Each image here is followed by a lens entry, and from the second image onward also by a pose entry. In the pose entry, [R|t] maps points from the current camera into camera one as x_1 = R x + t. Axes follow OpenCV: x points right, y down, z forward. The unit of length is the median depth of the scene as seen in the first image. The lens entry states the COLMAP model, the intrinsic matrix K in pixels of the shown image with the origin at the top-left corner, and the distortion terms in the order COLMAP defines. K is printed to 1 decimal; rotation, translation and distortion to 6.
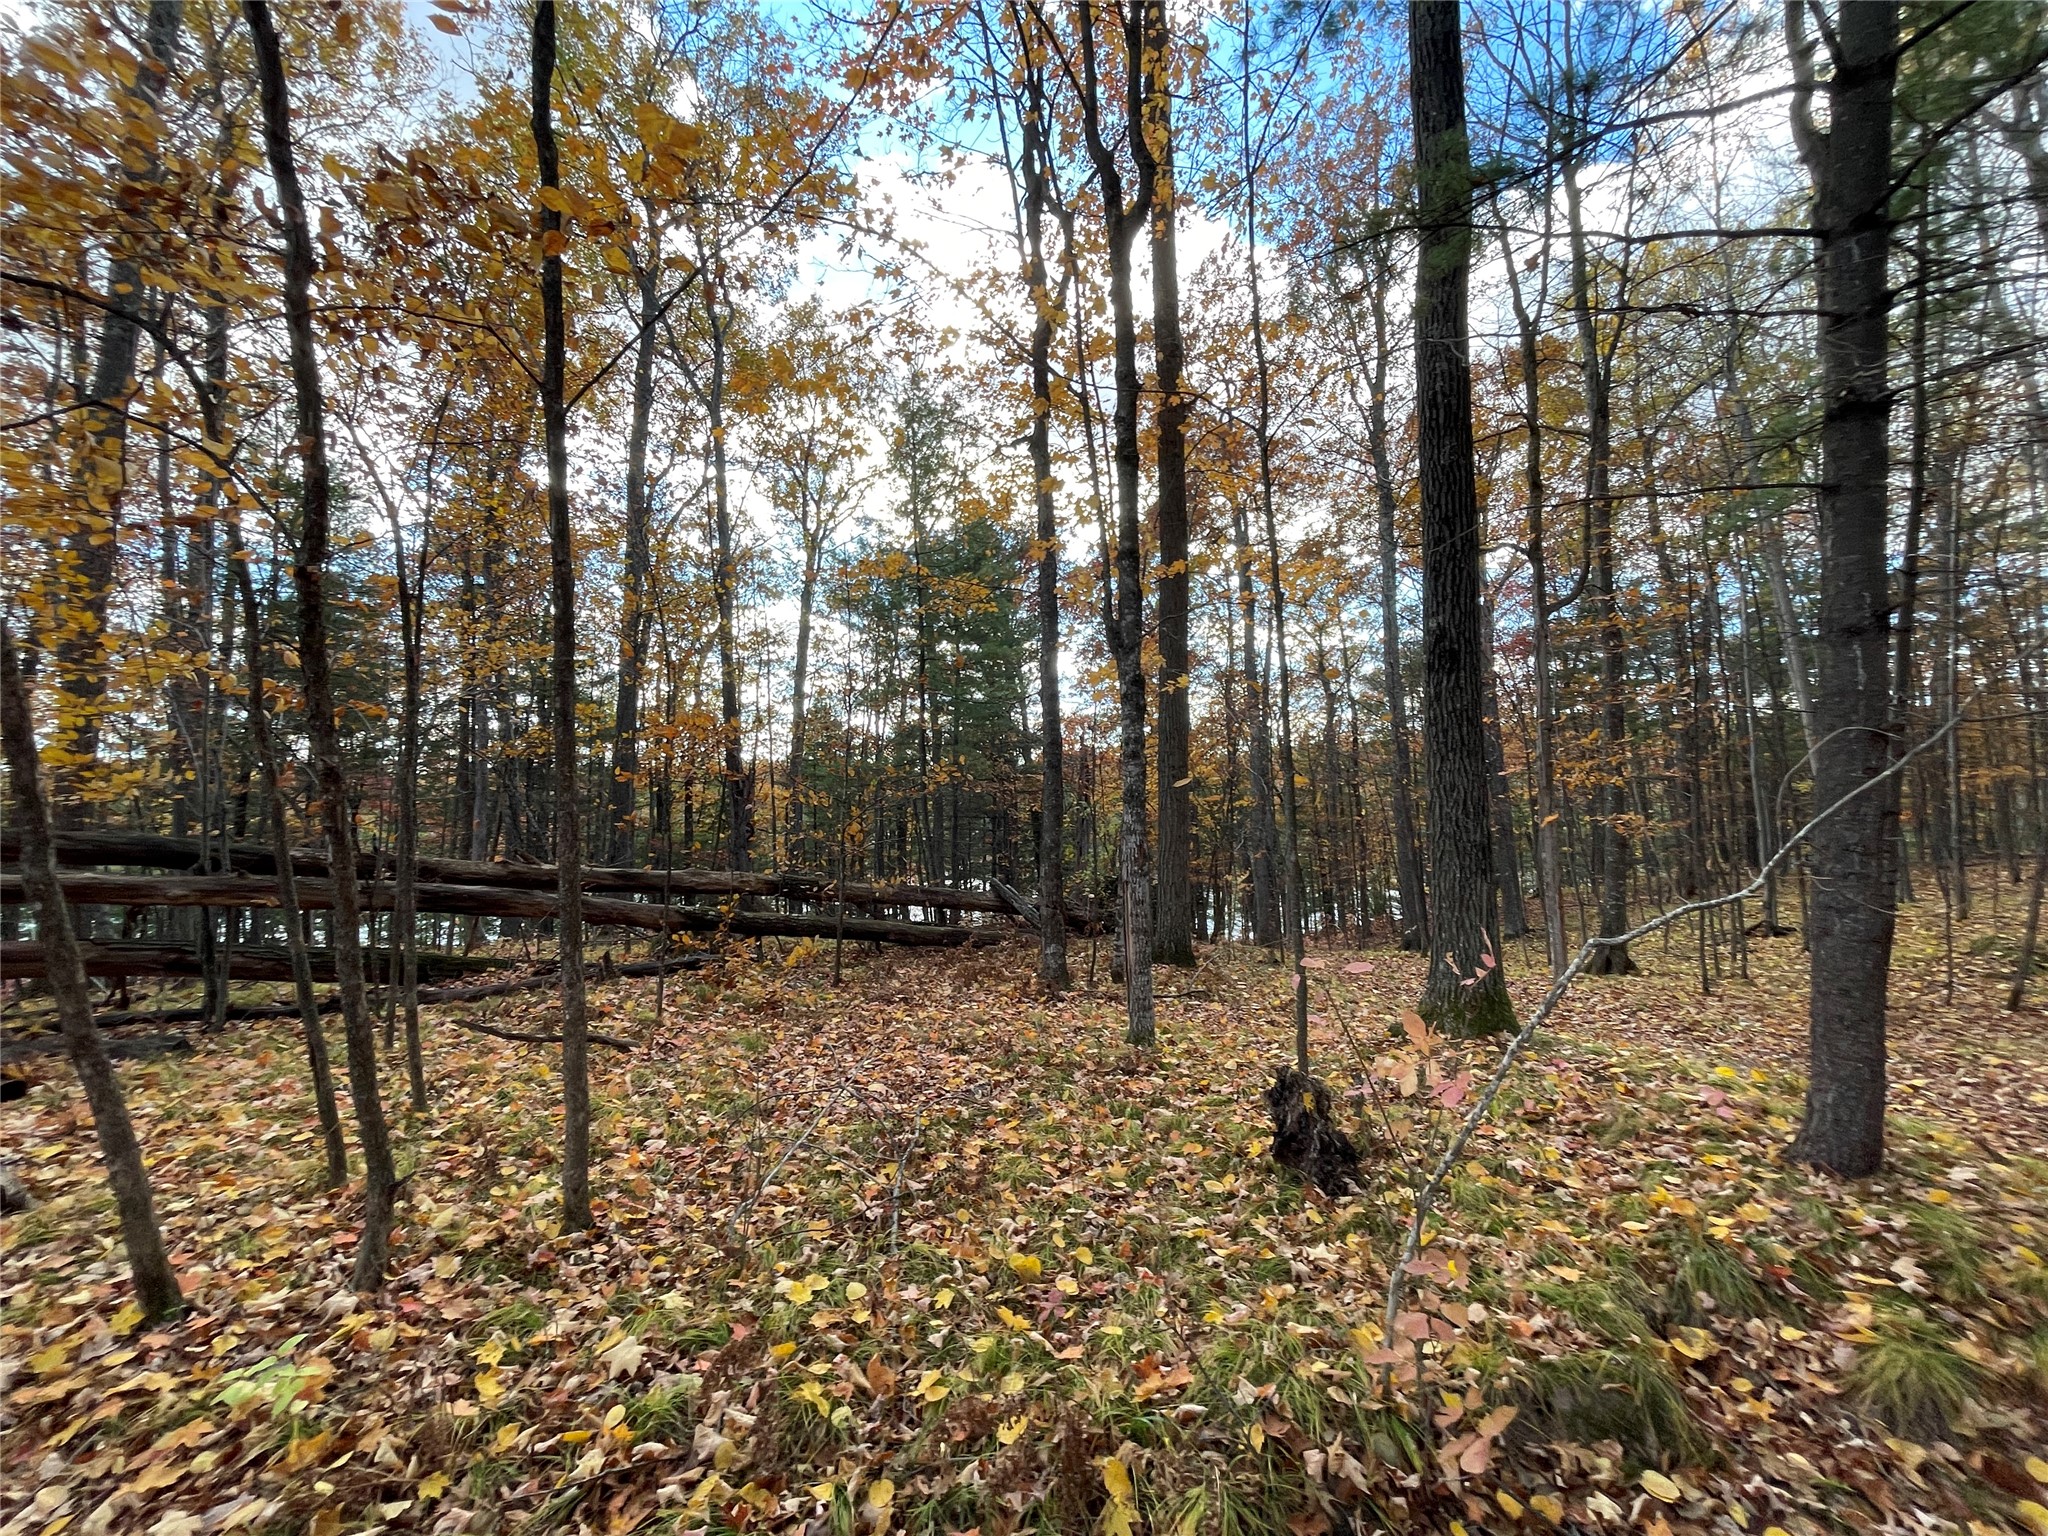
lens RADIAL K [[828.3, 0, 1015.9], [0, 828.3, 763.1], [0, 0, 1]] dist [0.001243, -0.000166]
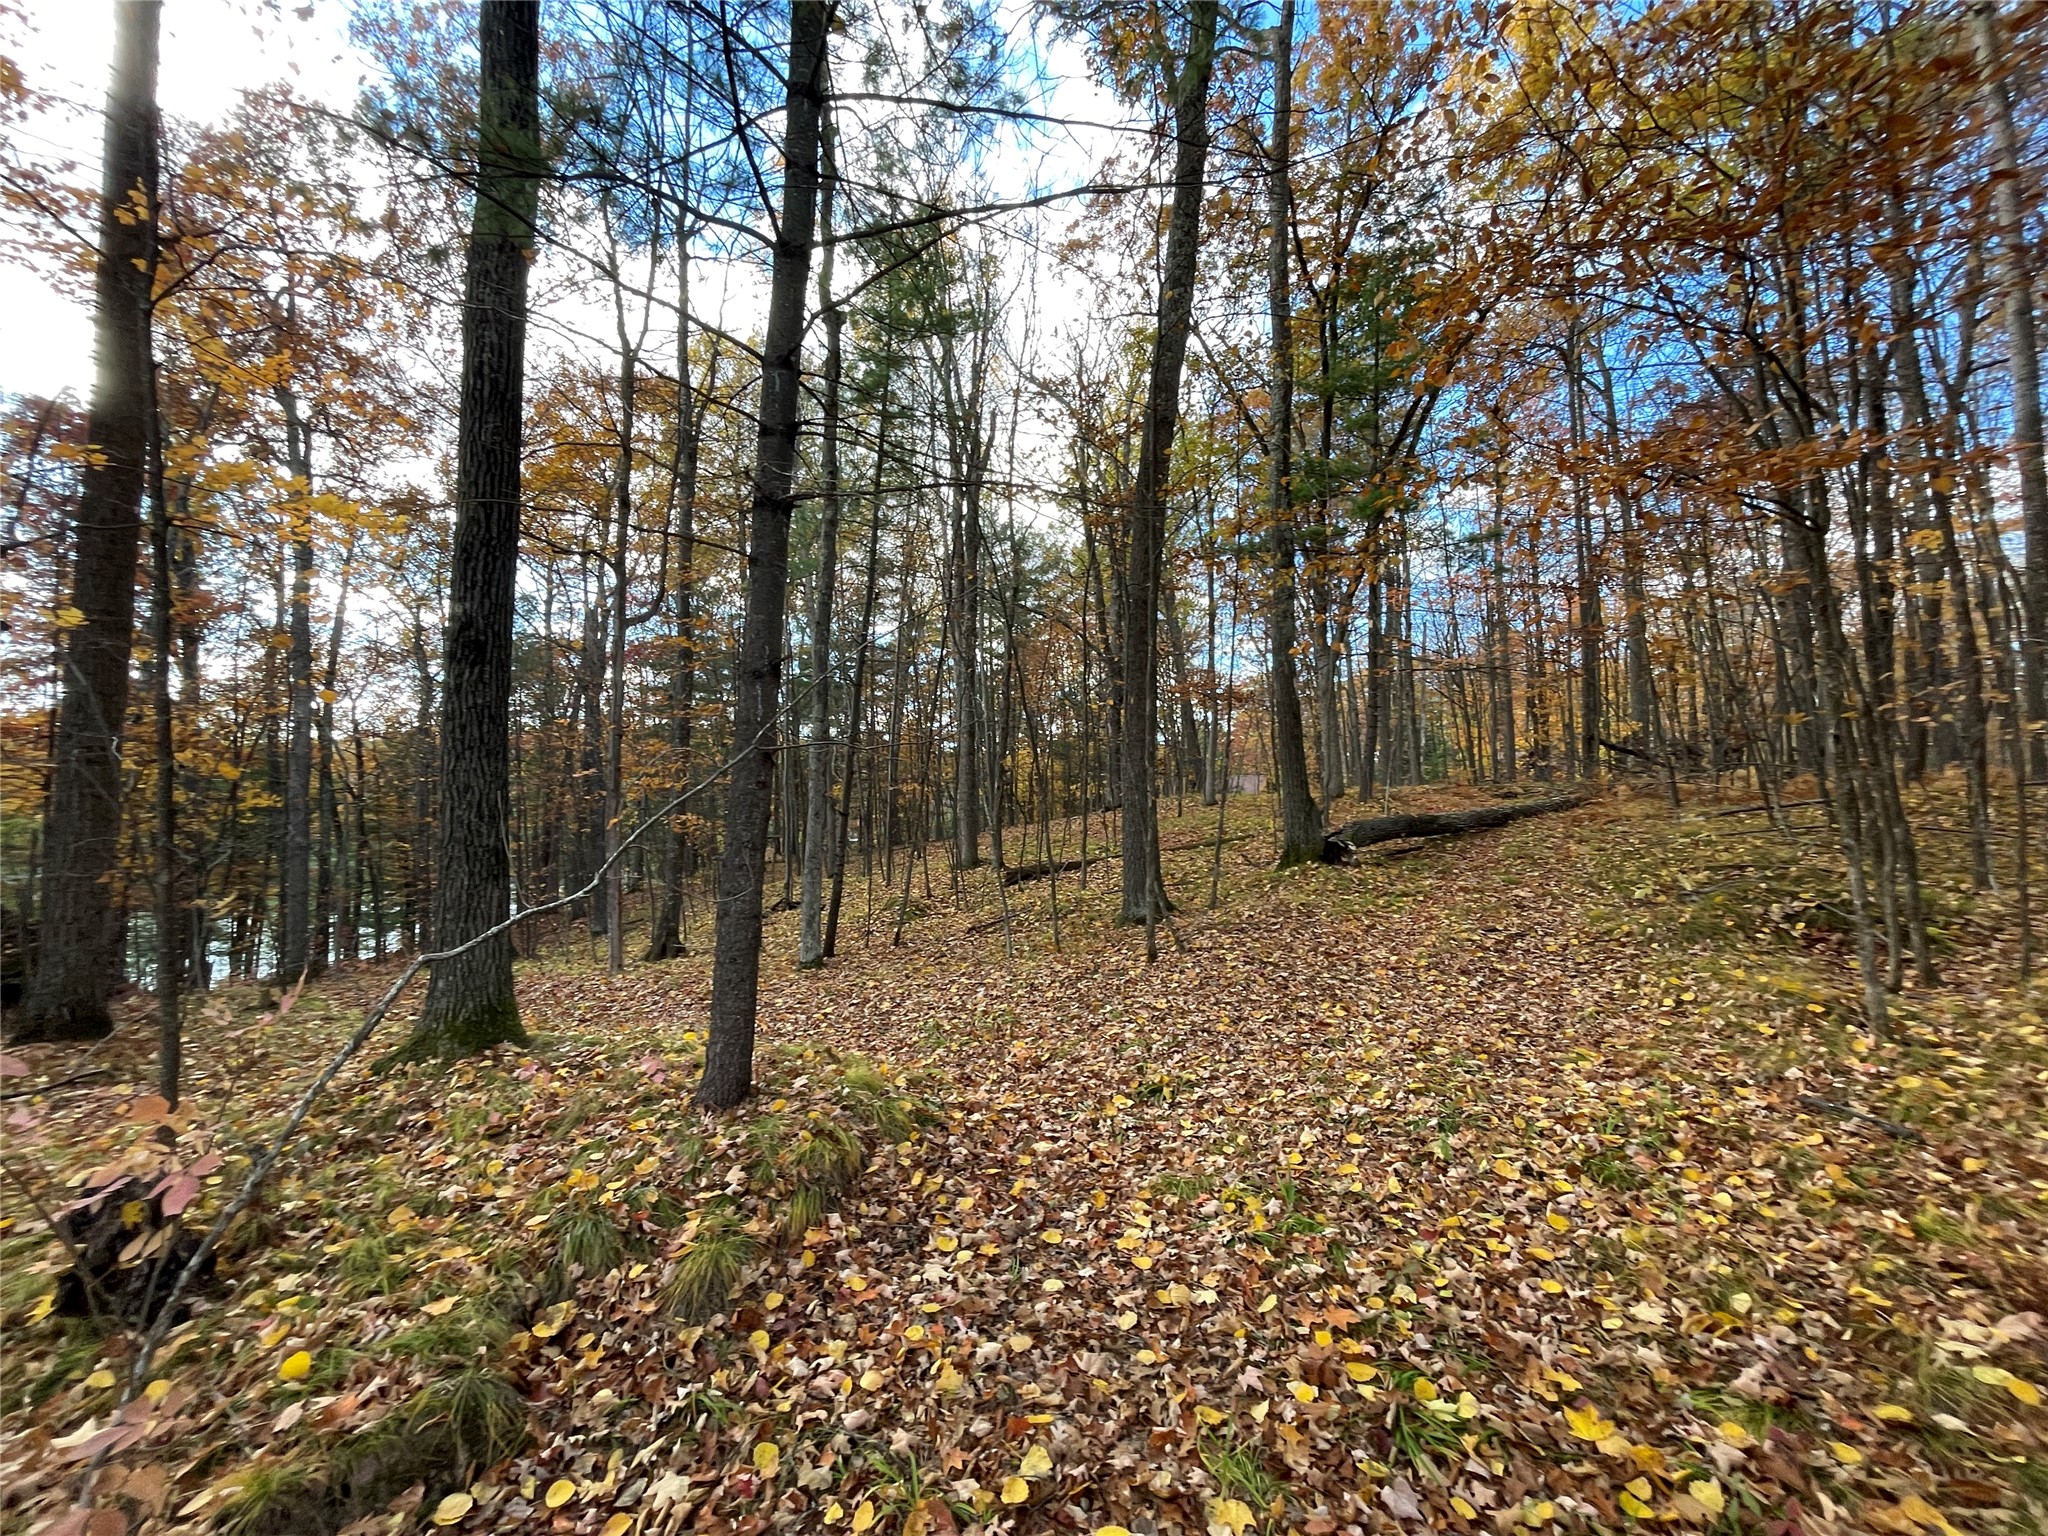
lens RADIAL K [[828.3, 0, 1015.1], [0, 828.3, 761.8], [0, 0, 1]] dist [0.001243, -0.000166]
pose [[0.562118, 0.051790, 0.825434, 0.125824], [-0.050052, 0.998338, -0.028553, -0.005676], [-0.825541, -0.025265, 0.563776, -0.032727]]
